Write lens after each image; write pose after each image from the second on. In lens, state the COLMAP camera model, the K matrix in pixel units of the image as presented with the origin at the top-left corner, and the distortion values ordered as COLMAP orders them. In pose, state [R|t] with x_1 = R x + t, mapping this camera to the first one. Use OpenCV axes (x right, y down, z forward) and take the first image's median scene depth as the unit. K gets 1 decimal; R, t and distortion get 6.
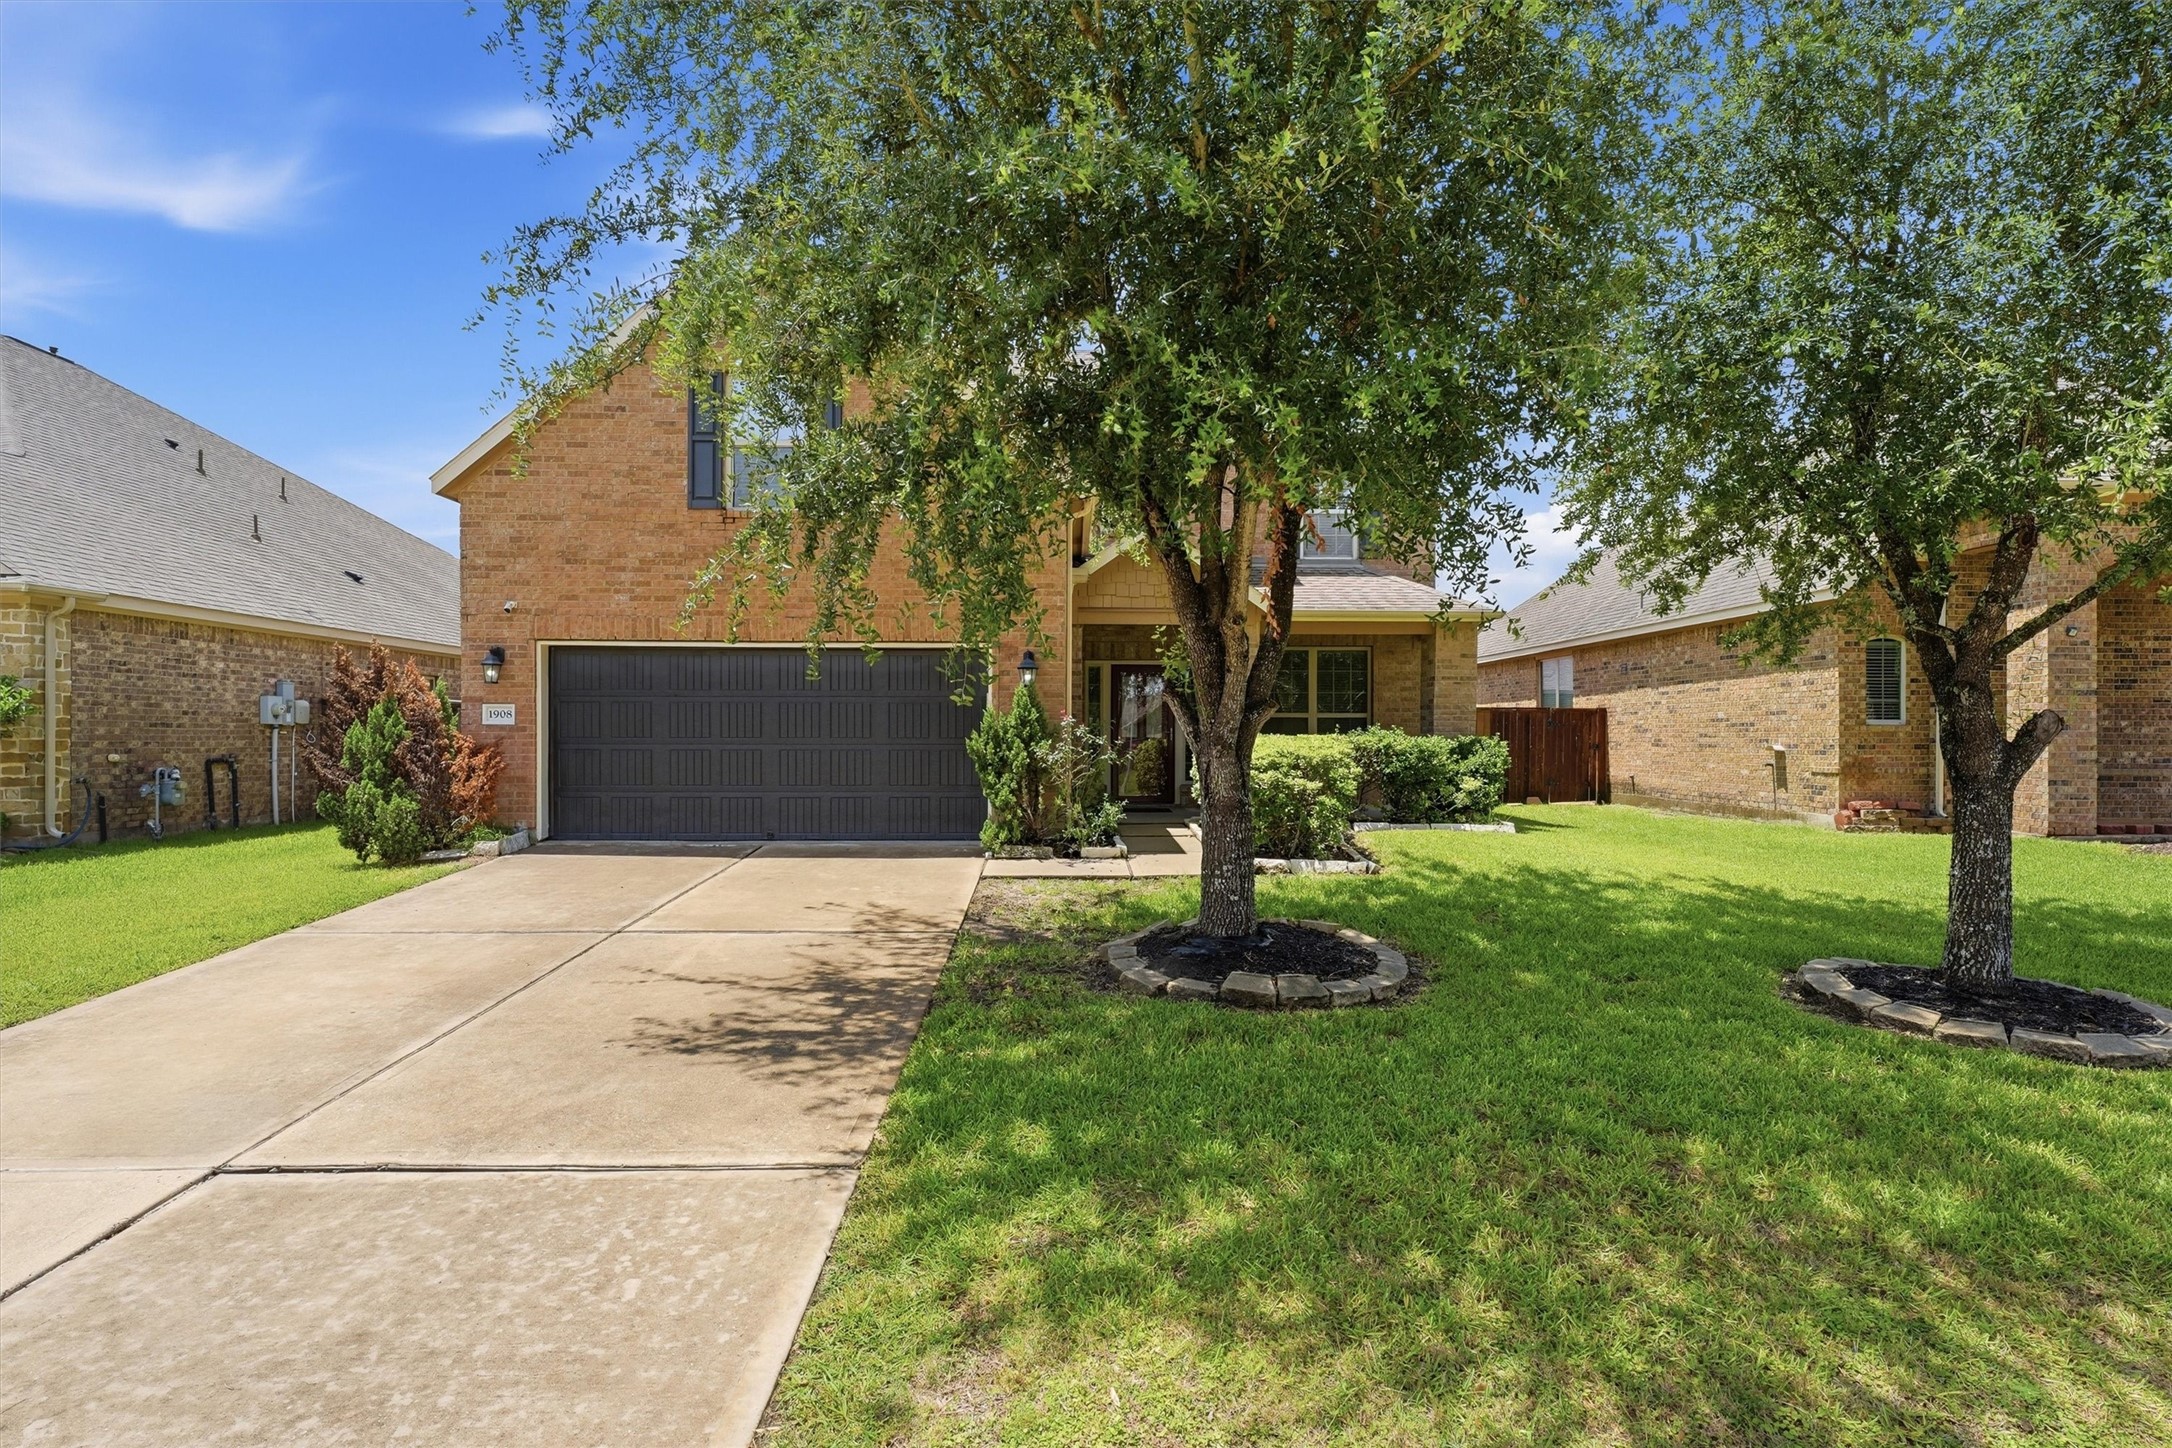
lens RADIAL K [[892.7, 0, 1086.0], [0, 892.7, 724.0], [0, 0, 1]] dist [-0.003044, -0.000171]
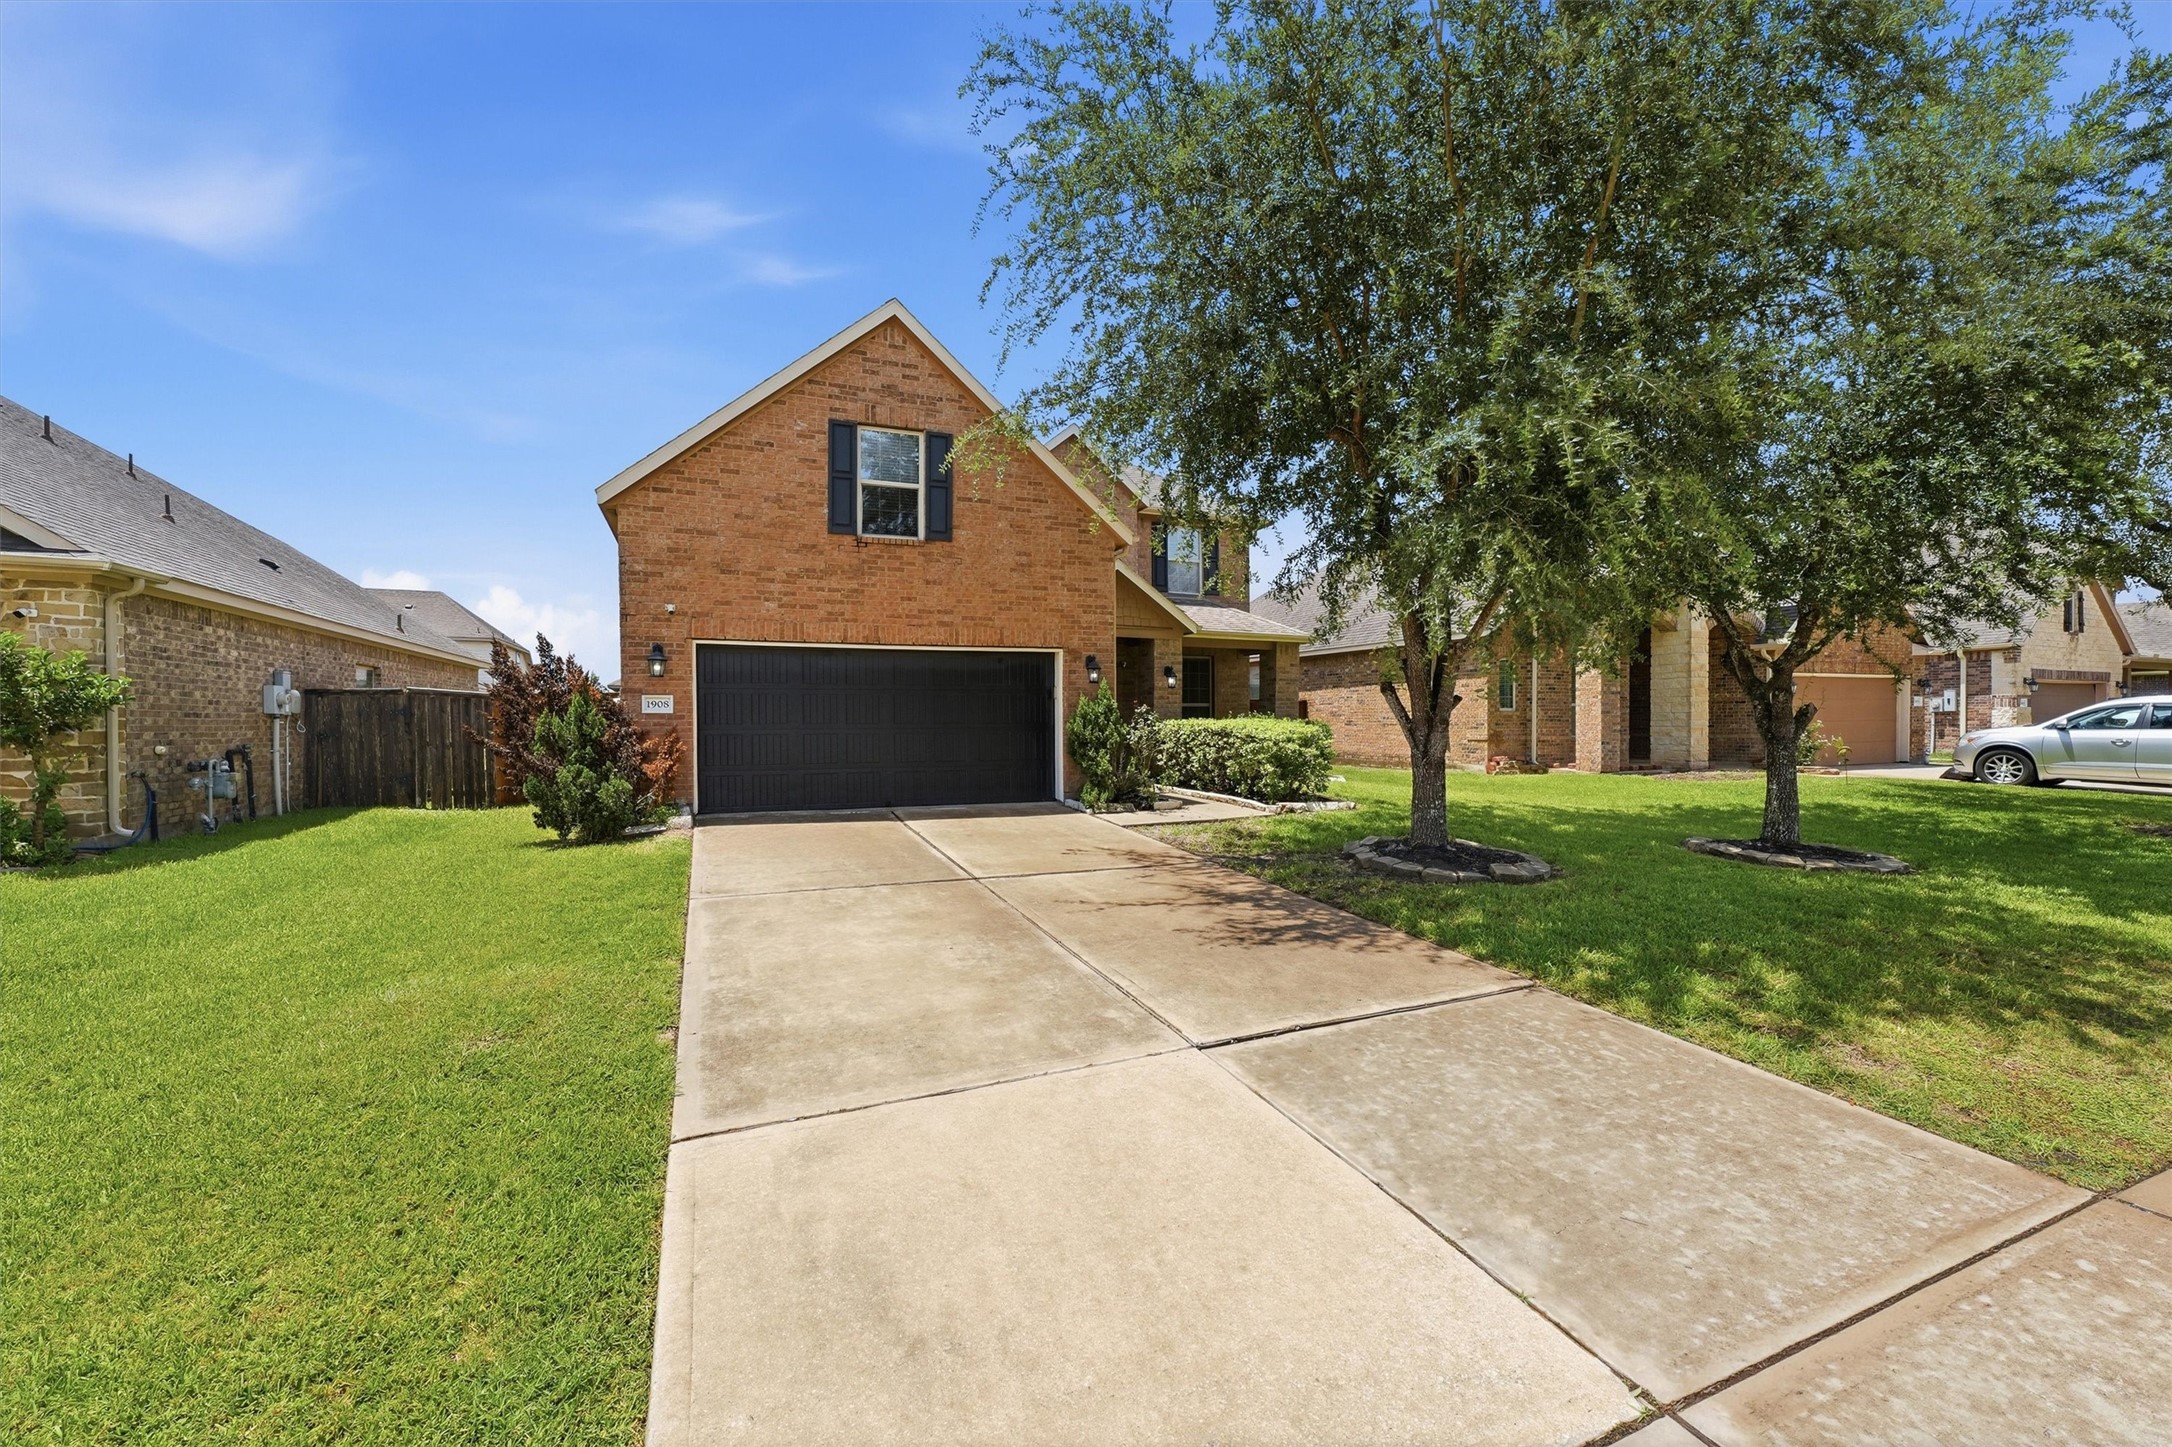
lens RADIAL K [[680.6, 0, 1081.6], [0, 680.6, 714.2], [0, 0, 1]] dist [-0.005439, 0.000178]
pose [[0.953277, -0.003525, 0.302076, -0.415778], [0.002392, 0.999989, 0.004122, -0.000595], [-0.302087, -0.003206, 0.953275, 0.023925]]
